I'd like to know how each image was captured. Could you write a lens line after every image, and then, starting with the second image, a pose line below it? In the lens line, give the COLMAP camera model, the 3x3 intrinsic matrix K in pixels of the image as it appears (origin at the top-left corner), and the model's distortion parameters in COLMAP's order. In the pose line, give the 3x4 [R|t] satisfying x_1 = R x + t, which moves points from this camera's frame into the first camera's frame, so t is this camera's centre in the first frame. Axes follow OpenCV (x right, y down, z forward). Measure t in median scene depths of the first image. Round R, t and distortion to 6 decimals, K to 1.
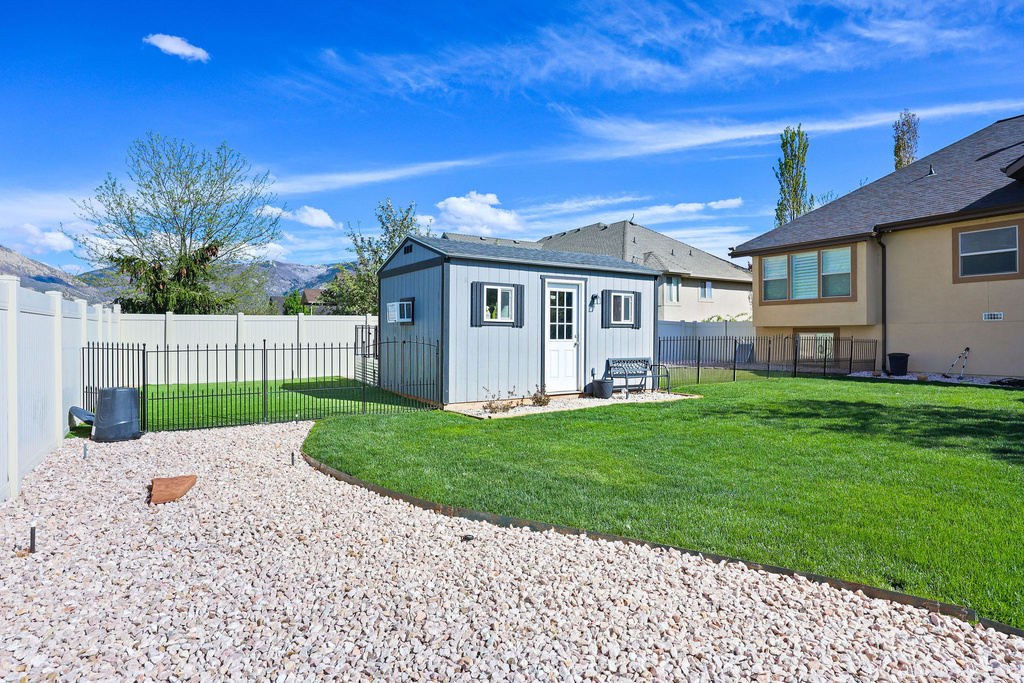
lens RADIAL K [[548.6, 0, 508.5], [0, 548.6, 339.5], [0, 0, 1]] dist [-0.006077, -0.000170]
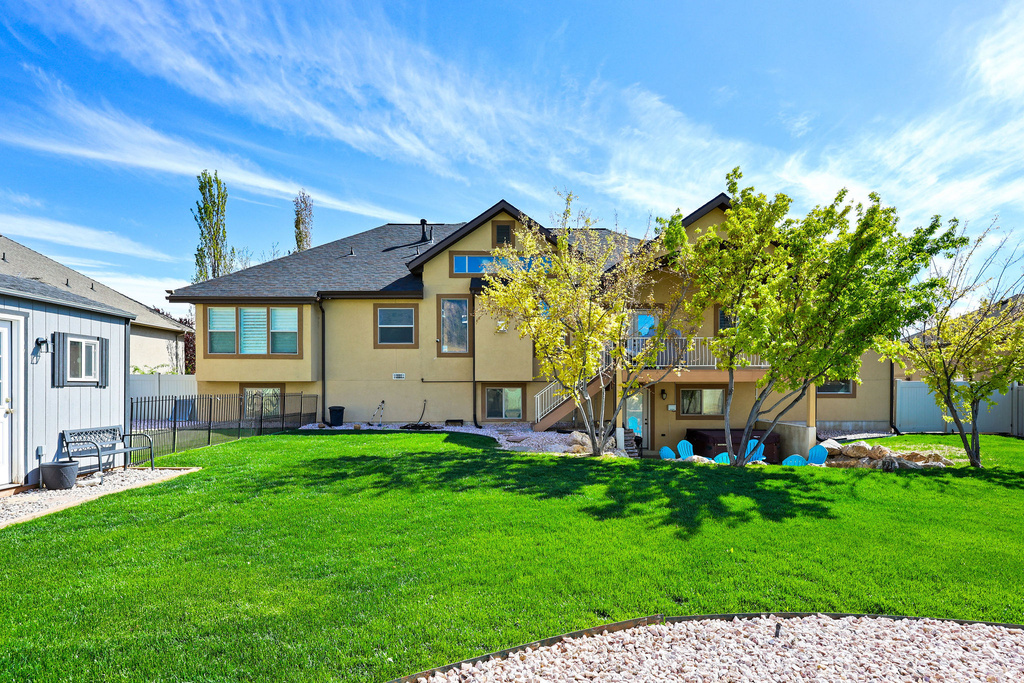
lens RADIAL K [[548.6, 0, 515.8], [0, 548.6, 391.4], [0, 0, 1]] dist [-0.006077, -0.000170]
pose [[0.507549, -0.005794, 0.861603, -0.123811], [0.002787, 0.999983, 0.005083, -0.017350], [-0.861618, -0.000179, 0.507557, 0.146394]]
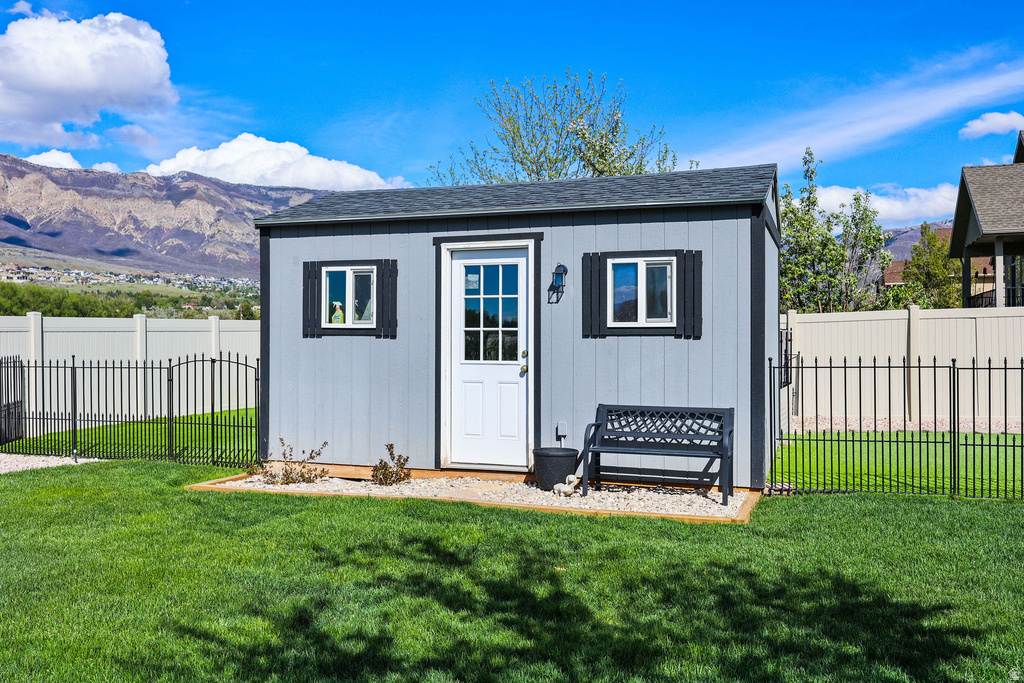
lens RADIAL K [[956.2, 0, 507.8], [0, 956.2, 341.5], [0, 0, 1]] dist [-0.064640, 0.000000]
pose [[0.613941, 0.001162, -0.789351, 0.750100], [-0.008122, 0.999955, -0.004845, -0.012849], [0.789310, 0.009385, 0.613923, 0.452352]]
